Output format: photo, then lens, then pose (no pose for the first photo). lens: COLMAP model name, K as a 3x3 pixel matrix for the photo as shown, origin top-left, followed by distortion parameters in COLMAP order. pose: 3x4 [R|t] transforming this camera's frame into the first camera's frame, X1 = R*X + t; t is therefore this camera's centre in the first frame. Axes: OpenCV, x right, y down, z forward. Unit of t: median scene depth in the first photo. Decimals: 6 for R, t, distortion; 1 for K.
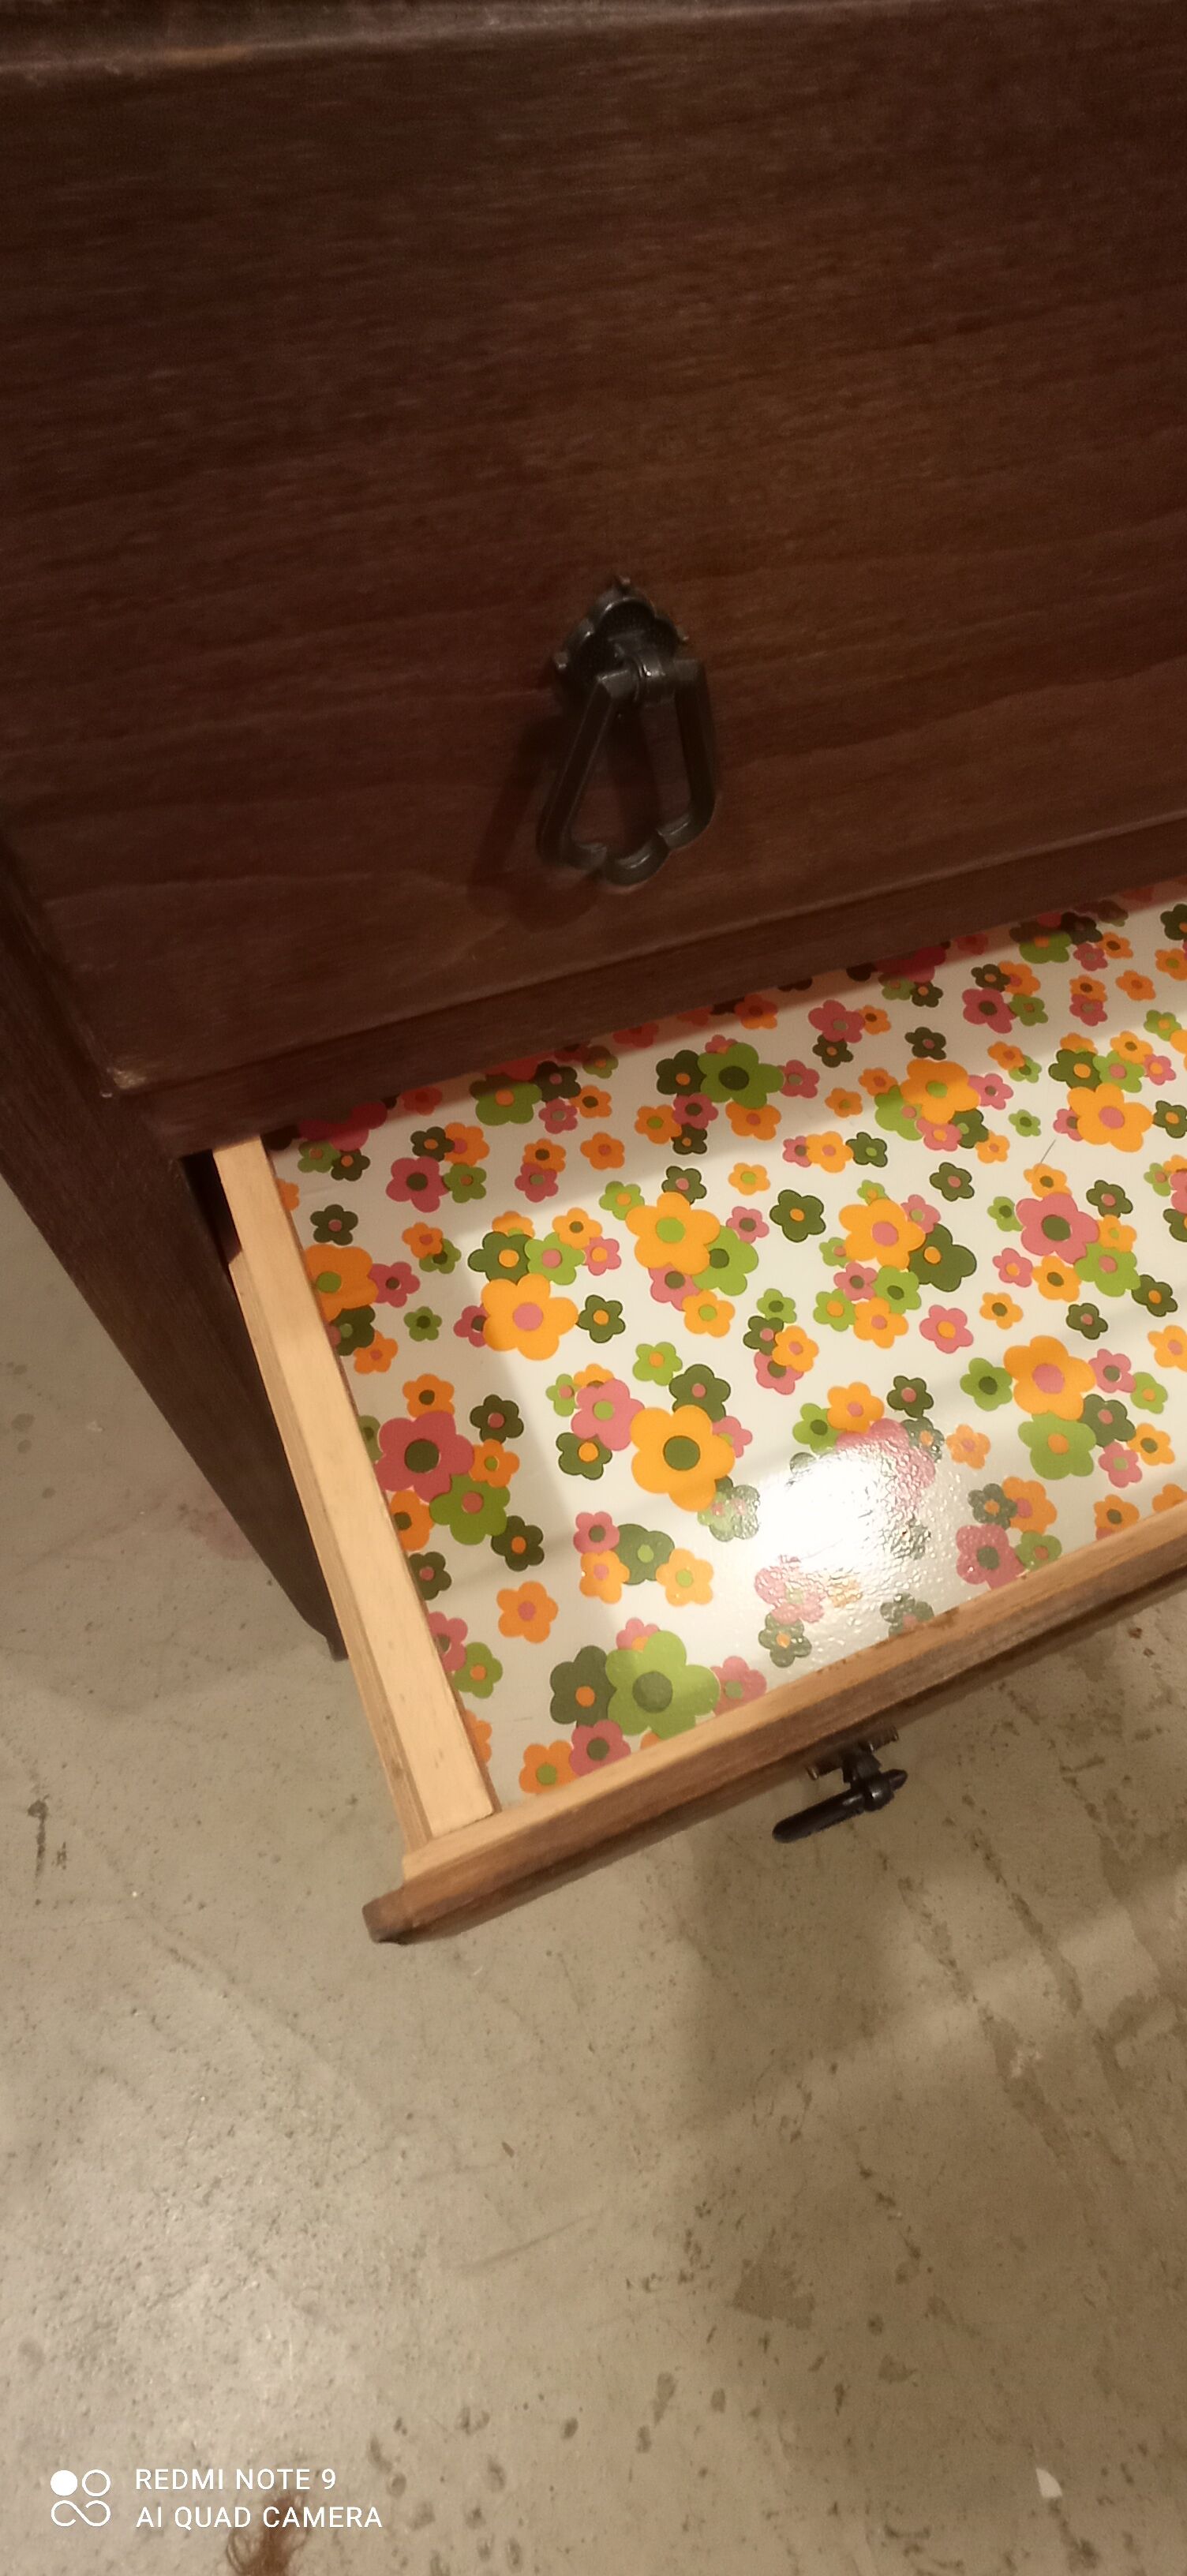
lens RADIAL K [[1166.0, 0, 591.7], [0, 1166.0, 1289.2], [0, 0, 1]] dist [-0.032683, 0.008118]
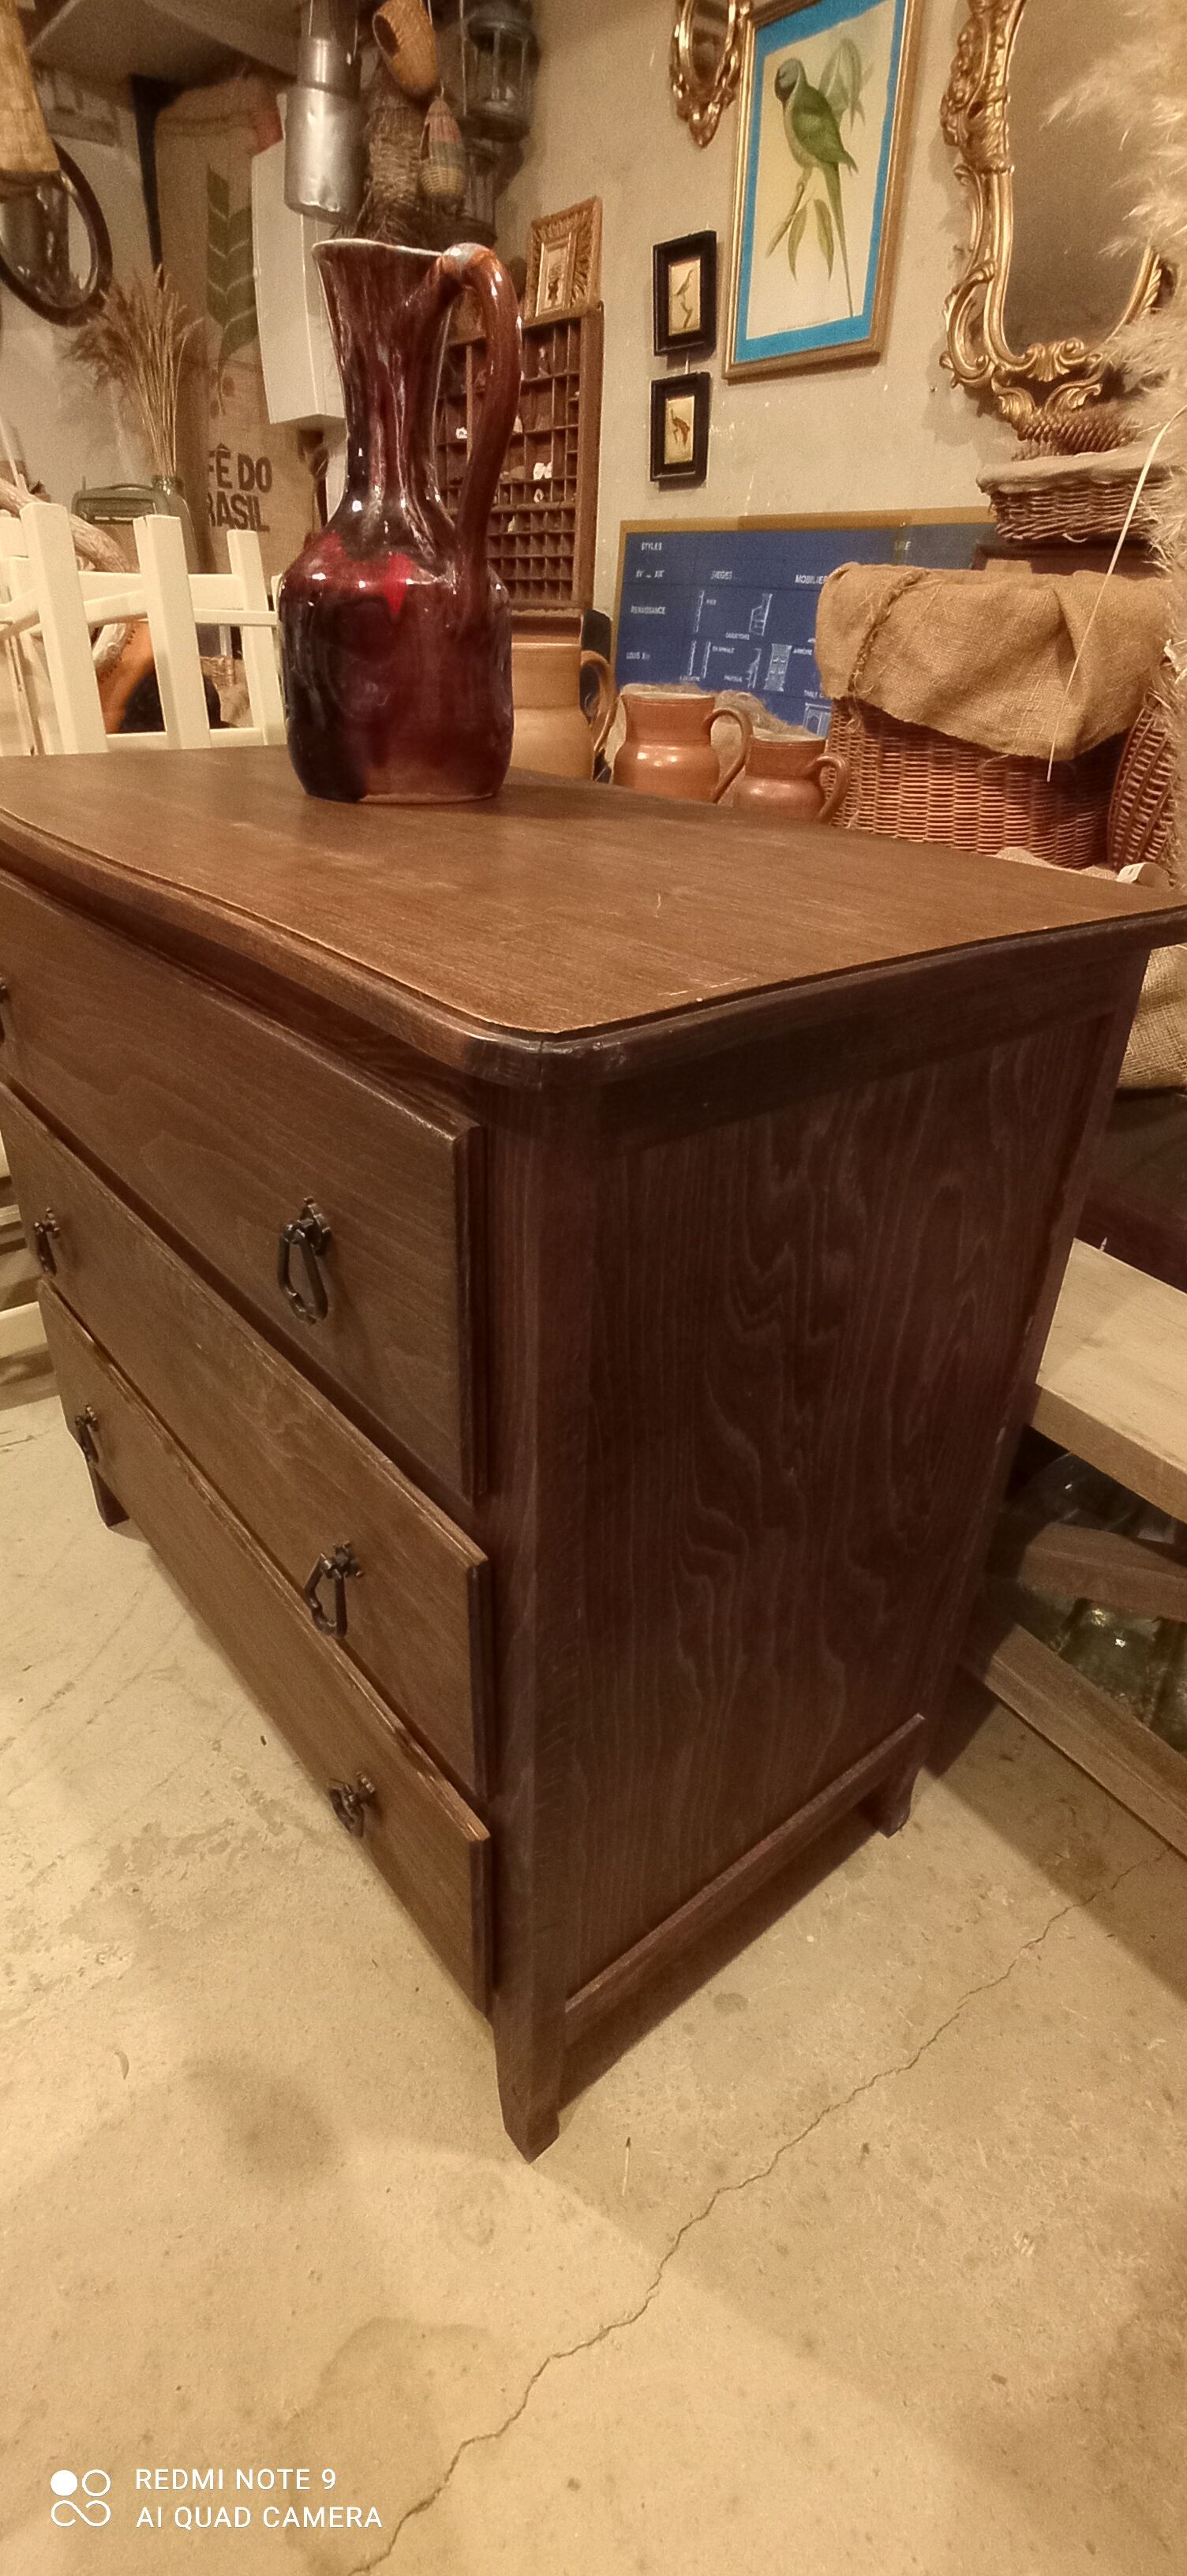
lens RADIAL K [[1166.0, 0, 589.3], [0, 1166.0, 1280.4], [0, 0, 1]] dist [-0.032683, 0.008118]
pose [[0.294858, 0.447947, -0.844039, 1.738395], [-0.829205, 0.558901, 0.006943, -0.662568], [0.474845, 0.697834, 0.536237, 0.214381]]
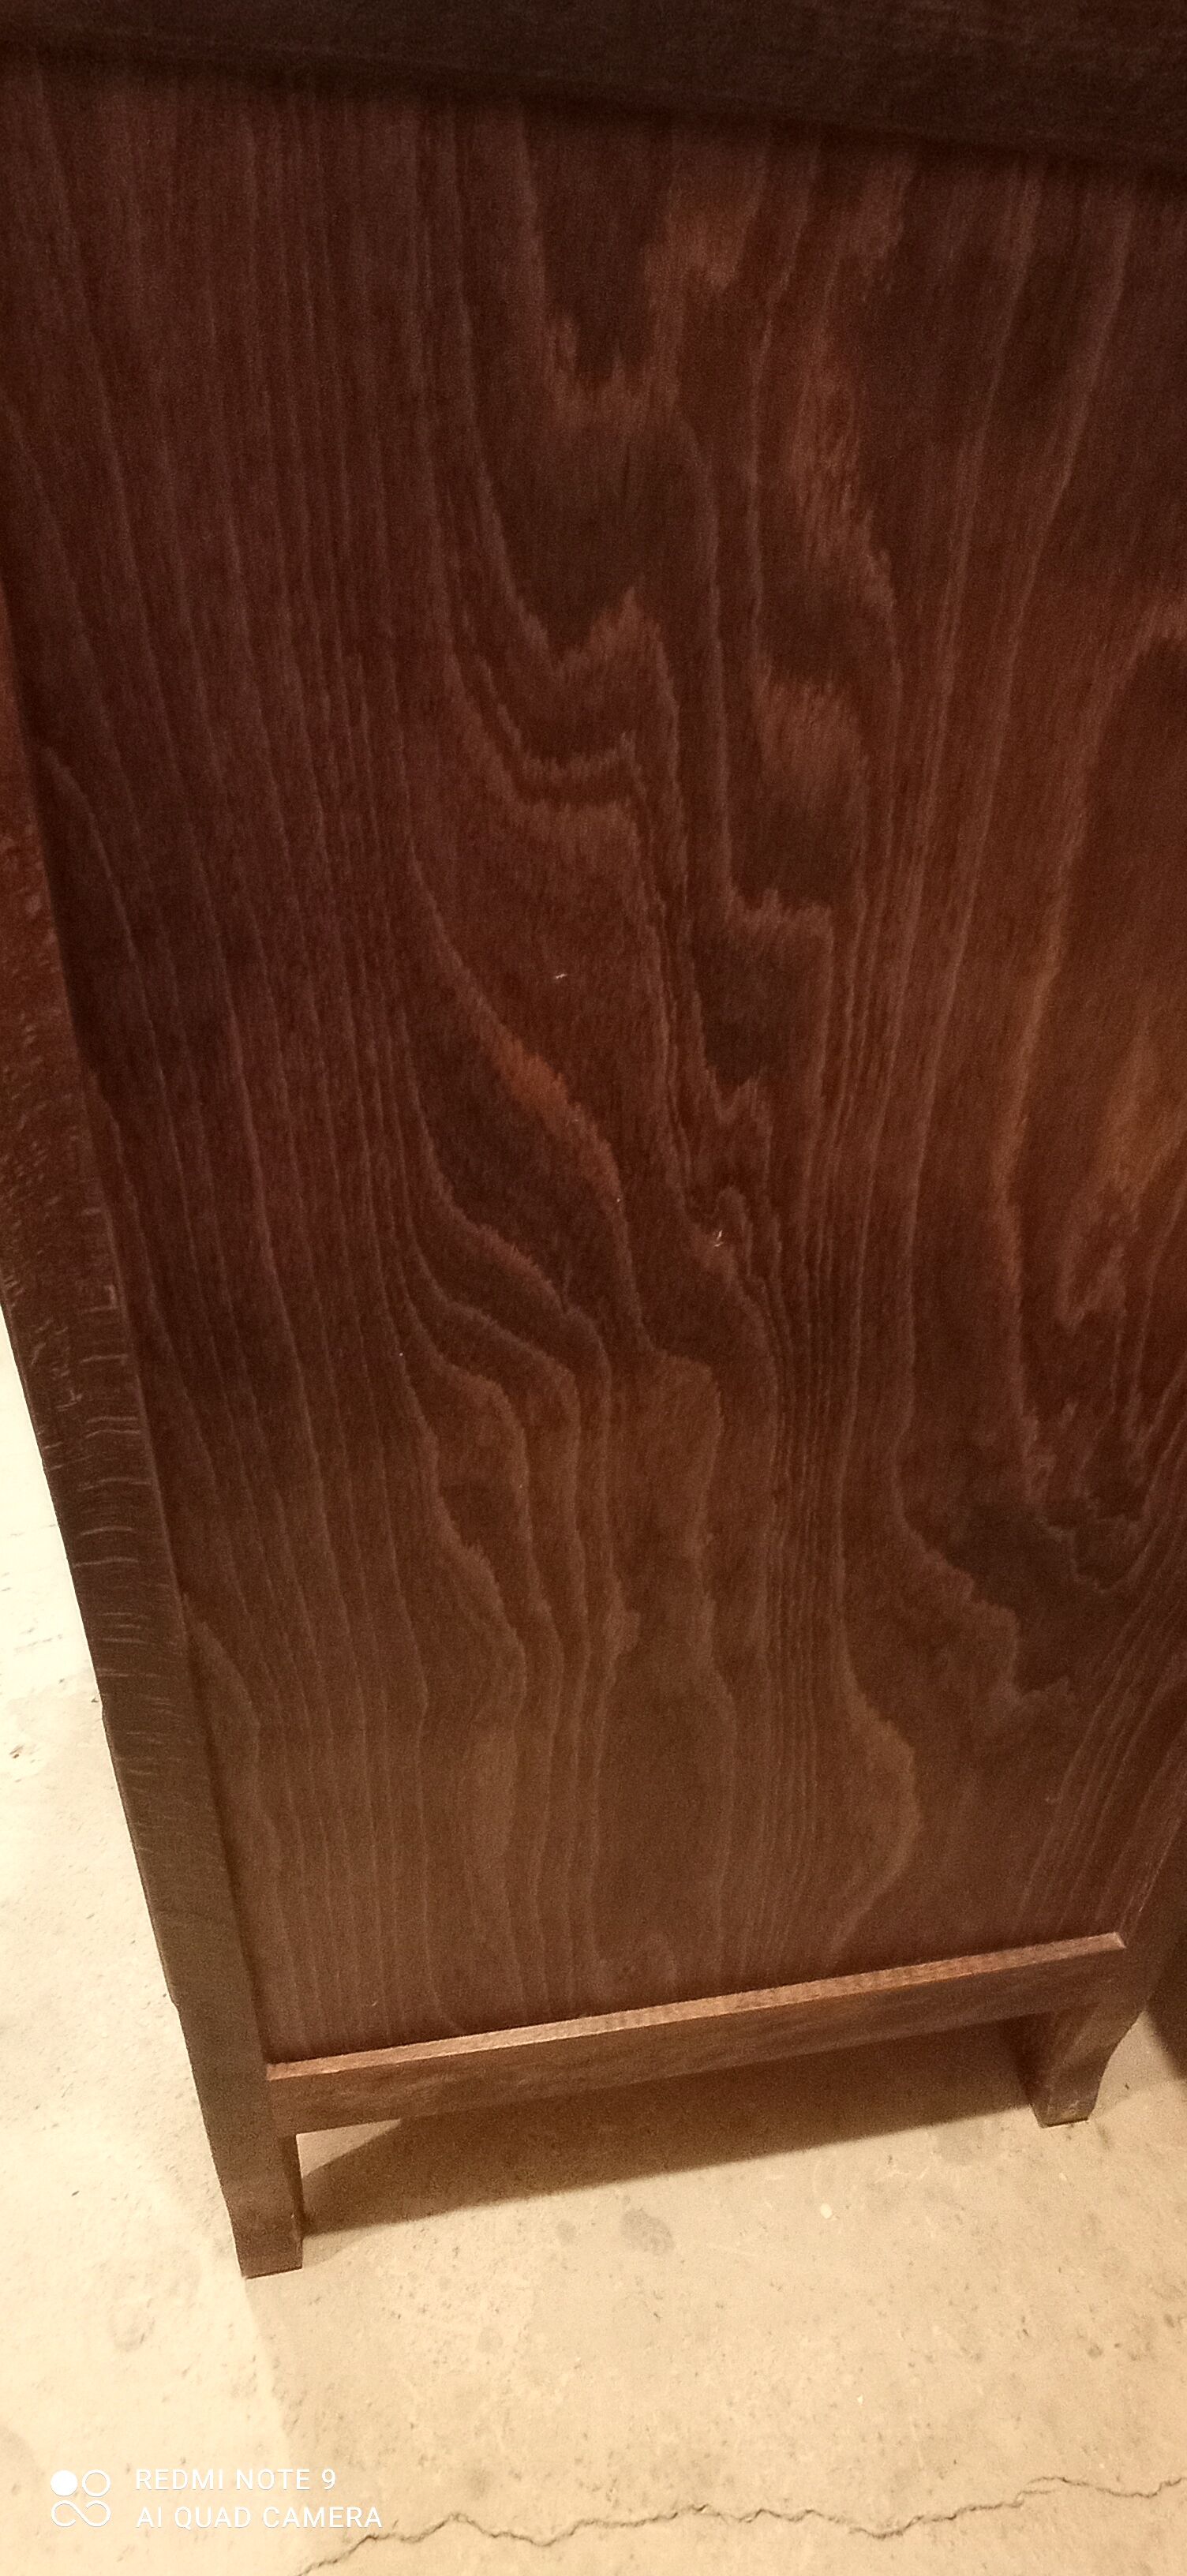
lens RADIAL K [[1166.0, 0, 583.7], [0, 1166.0, 1283.9], [0, 0, 1]] dist [-0.032683, 0.008118]
pose [[-0.223340, 0.414099, -0.882407, 1.448328], [-0.852865, 0.355302, 0.382600, -0.860461], [0.471955, 0.838023, 0.273817, 0.861577]]
